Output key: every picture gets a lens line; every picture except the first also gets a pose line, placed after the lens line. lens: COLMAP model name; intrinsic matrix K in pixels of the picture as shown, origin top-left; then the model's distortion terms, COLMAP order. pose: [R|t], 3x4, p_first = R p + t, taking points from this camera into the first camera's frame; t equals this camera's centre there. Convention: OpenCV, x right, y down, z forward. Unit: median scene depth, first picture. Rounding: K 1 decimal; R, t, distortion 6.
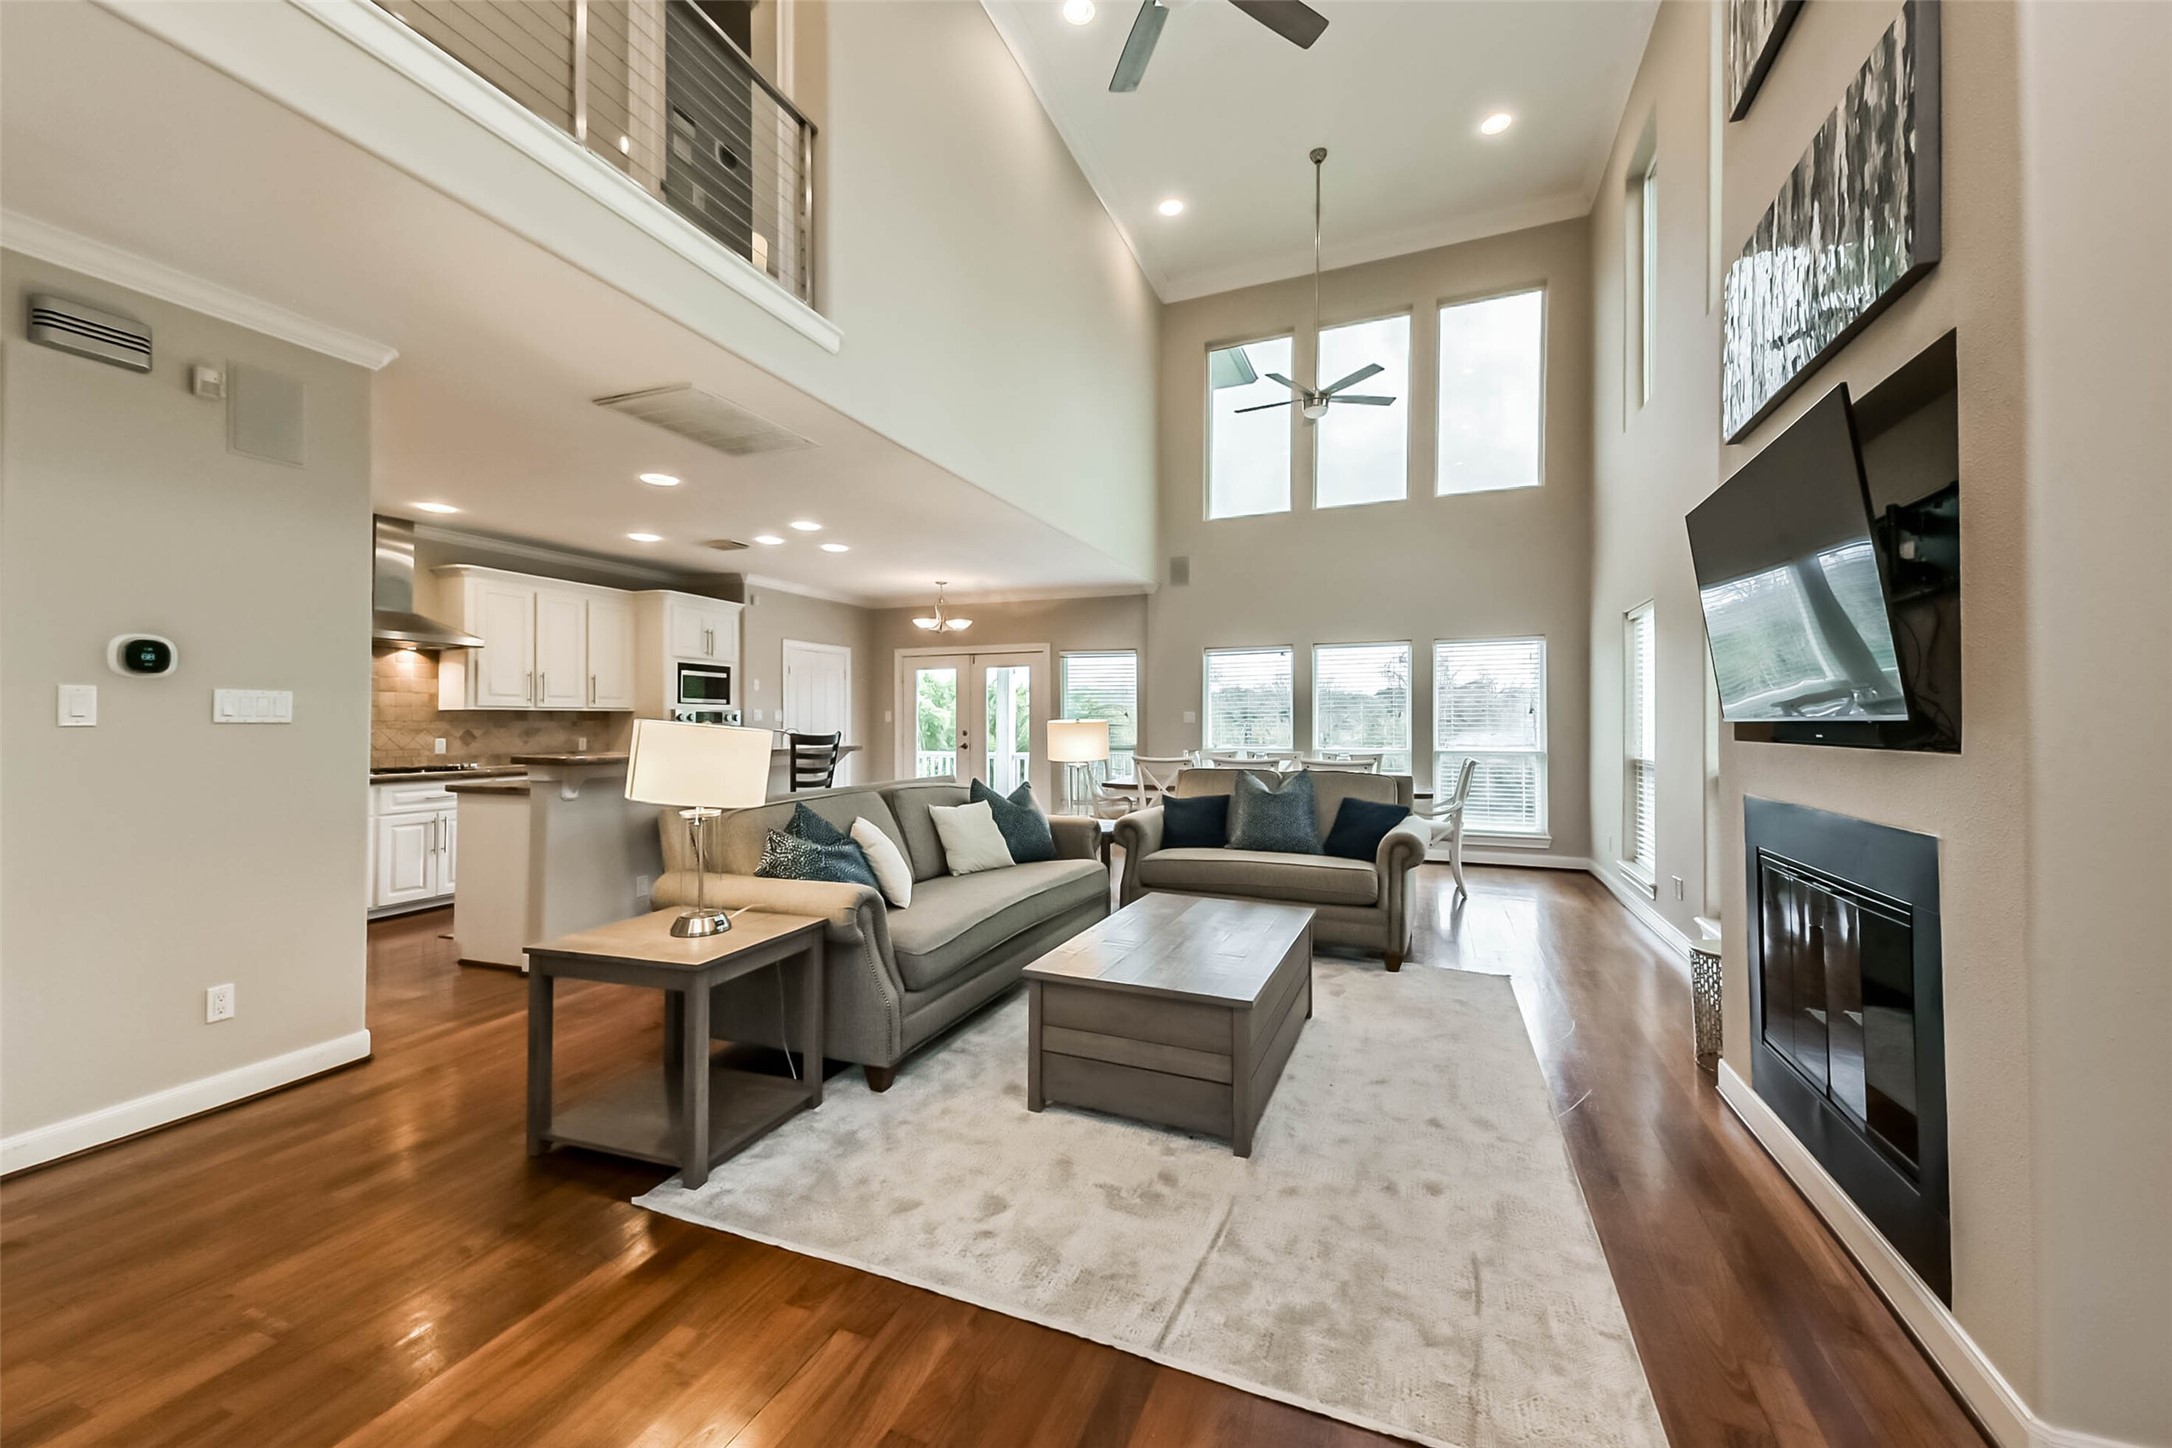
lens RADIAL K [[851.0, 0, 1077.8], [0, 851.0, 711.0], [0, 0, 1]] dist [0.046895, -0.000800]
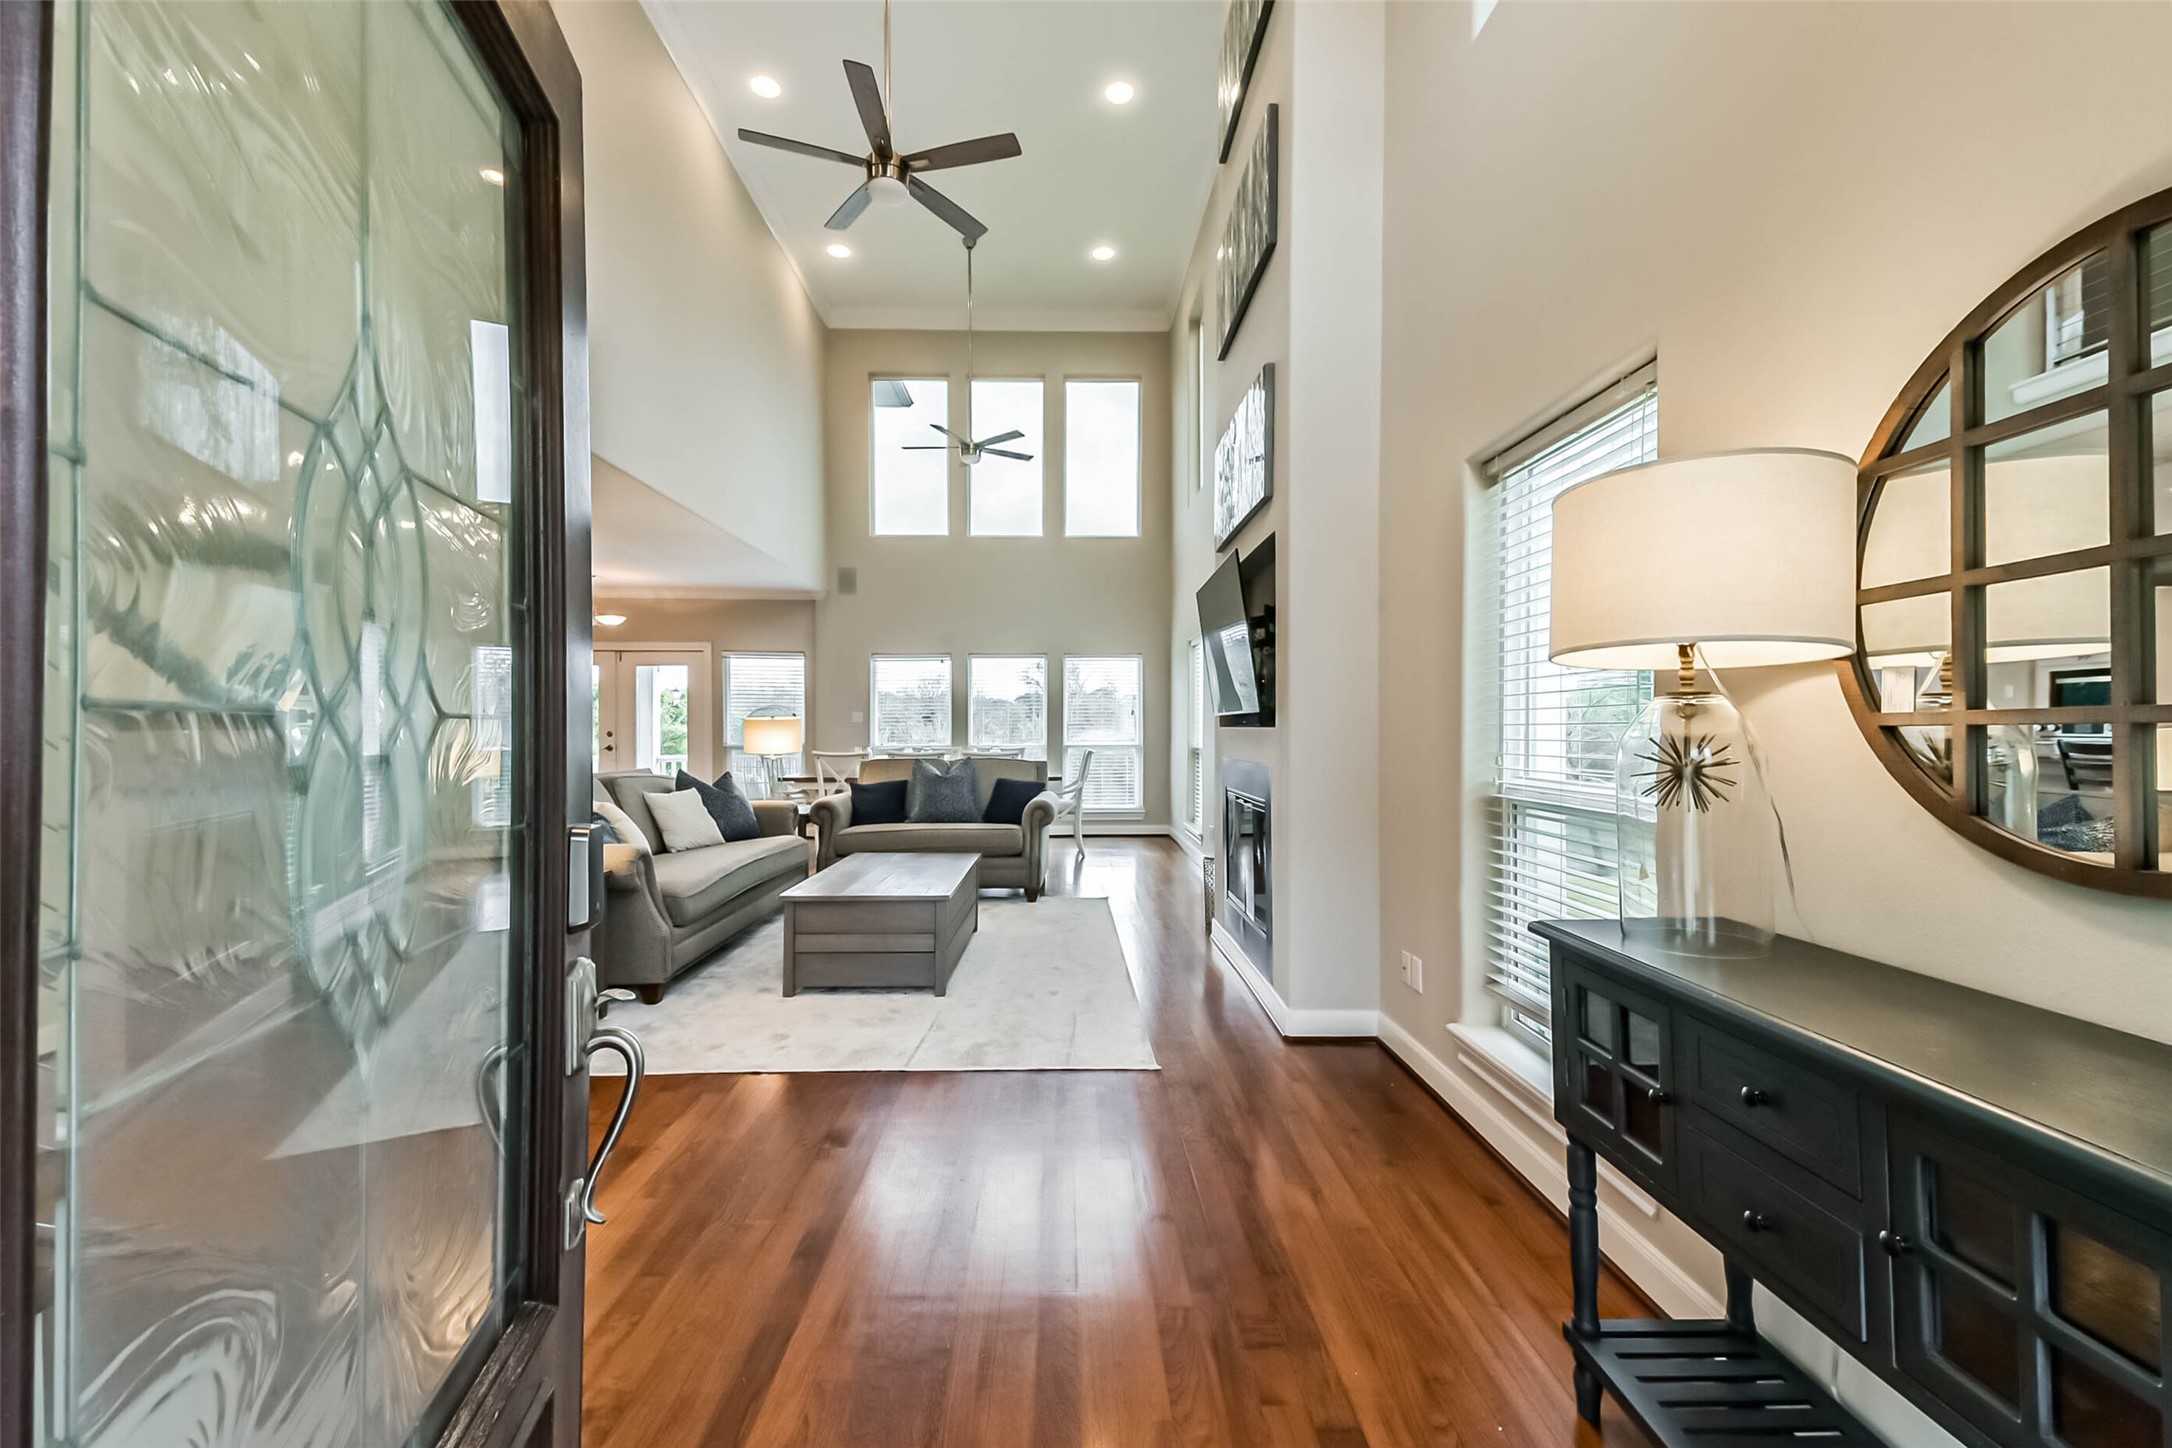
lens RADIAL K [[876.9, 0, 1098.2], [0, 876.9, 753.9], [0, 0, 1]] dist [0.020359, 0.000031]
pose [[0.909336, -0.013764, 0.415836, -0.080921], [-0.004581, 0.999061, 0.043085, 0.005847], [-0.416038, -0.041083, 0.908419, -0.212343]]
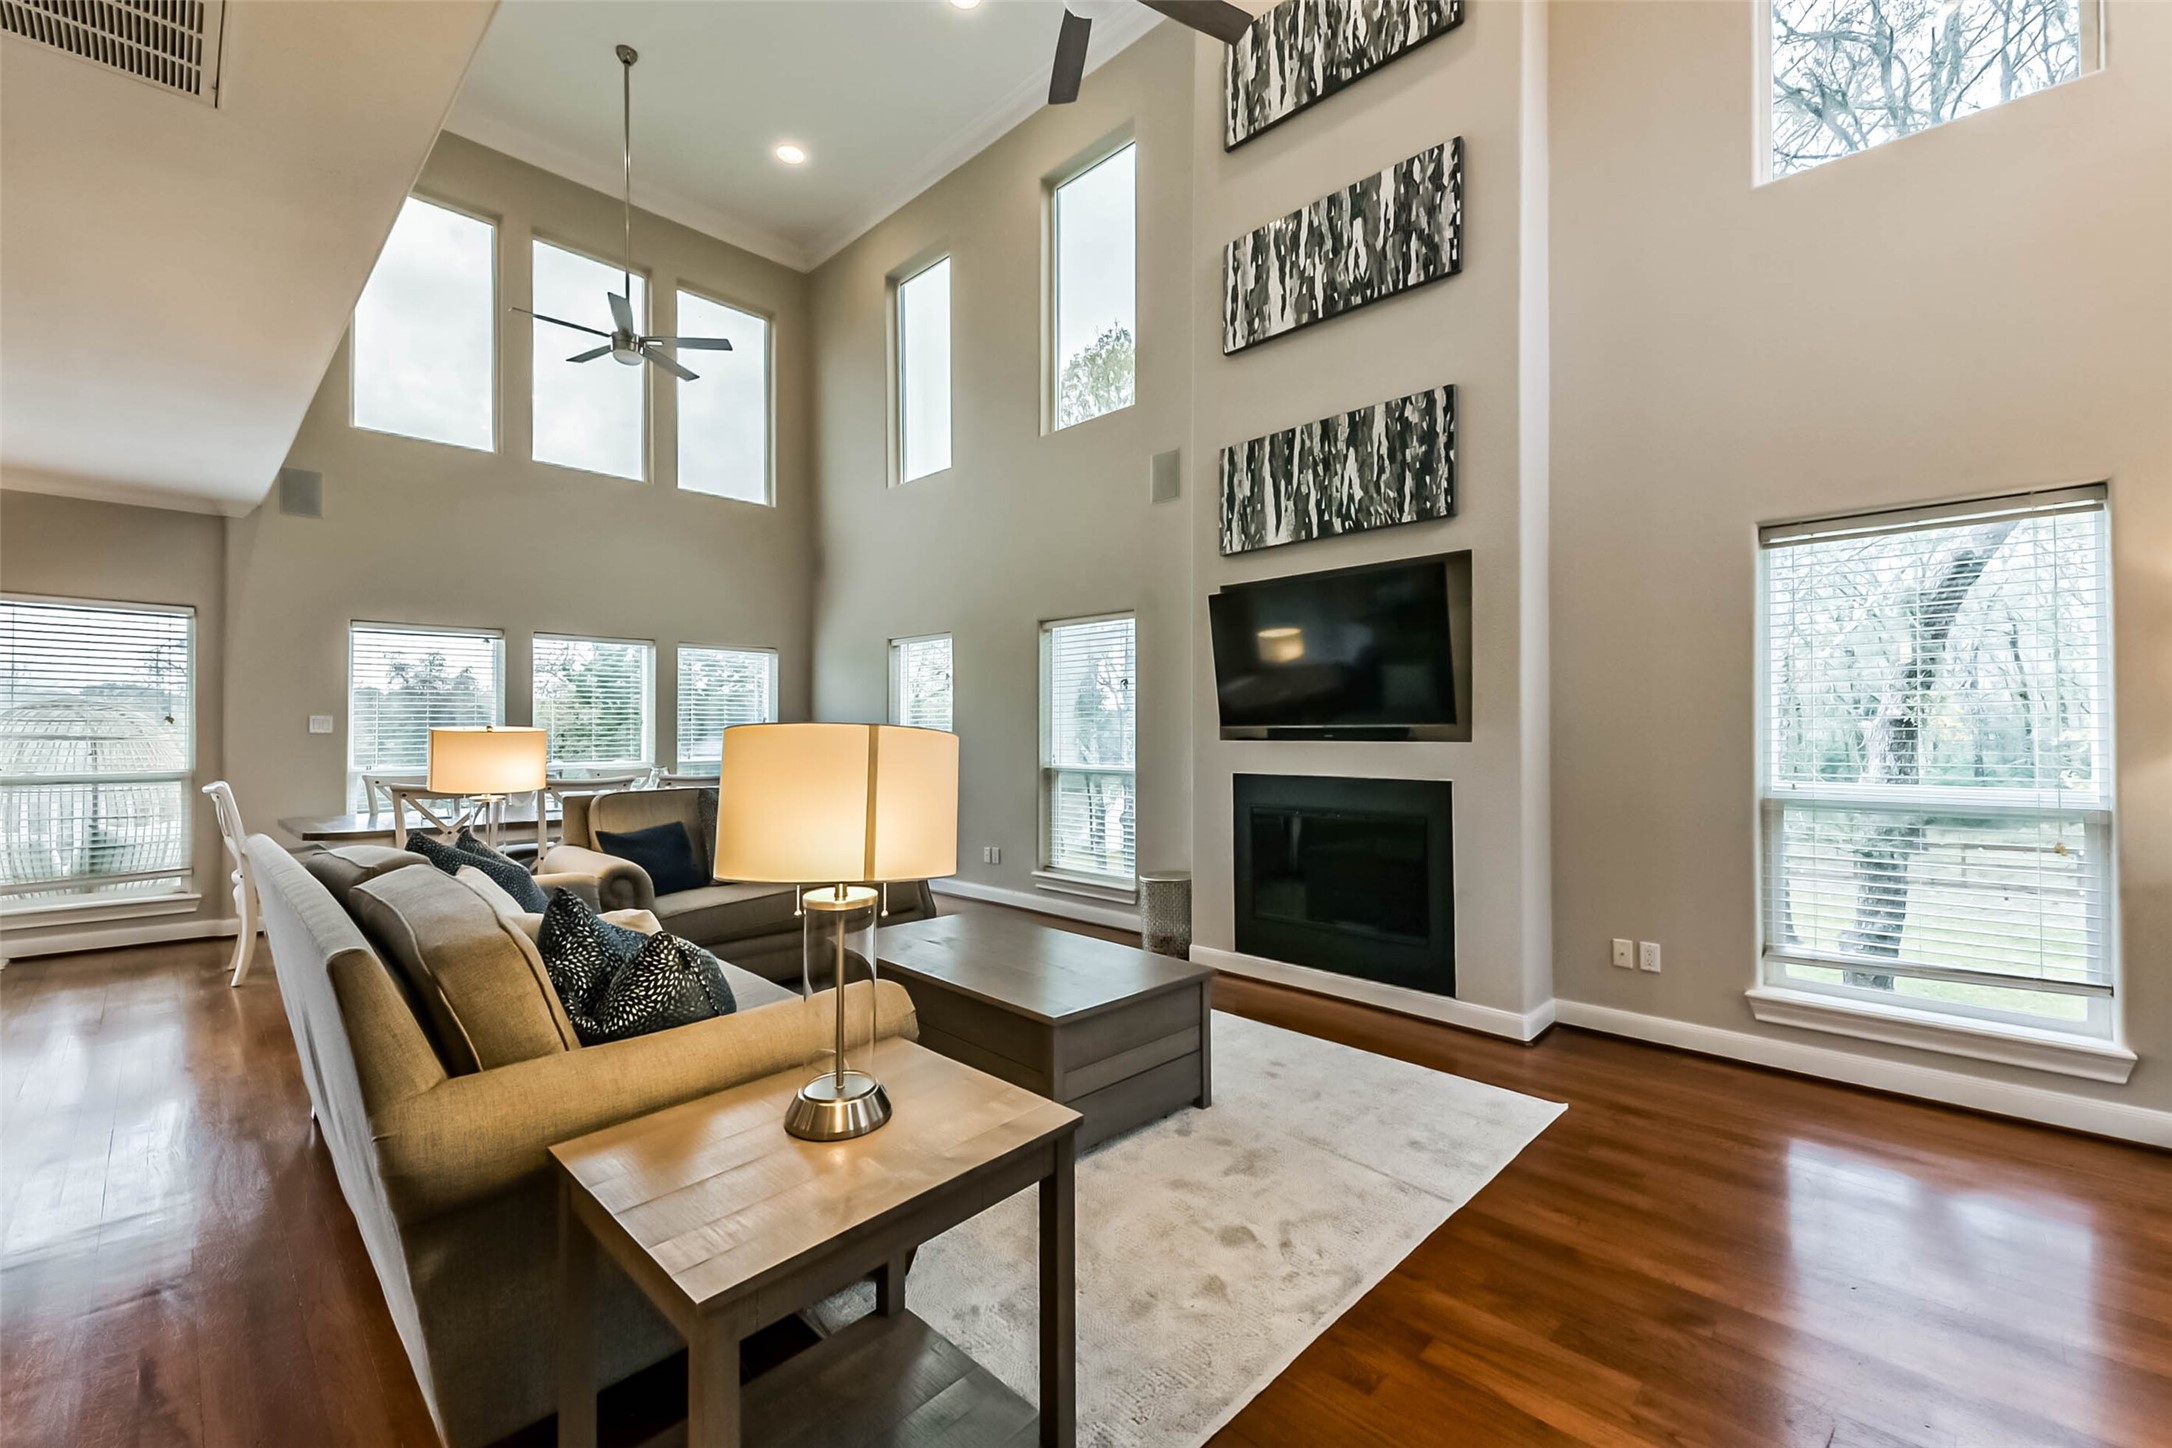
lens RADIAL K [[876.9, 0, 1099.6], [0, 876.9, 726.5], [0, 0, 1]] dist [0.020359, 0.000031]
pose [[0.377170, 0.005063, 0.926130, -0.381274], [-0.009644, 0.999952, -0.001539, 0.006400], [-0.926094, -0.008351, 0.377200, 0.280634]]
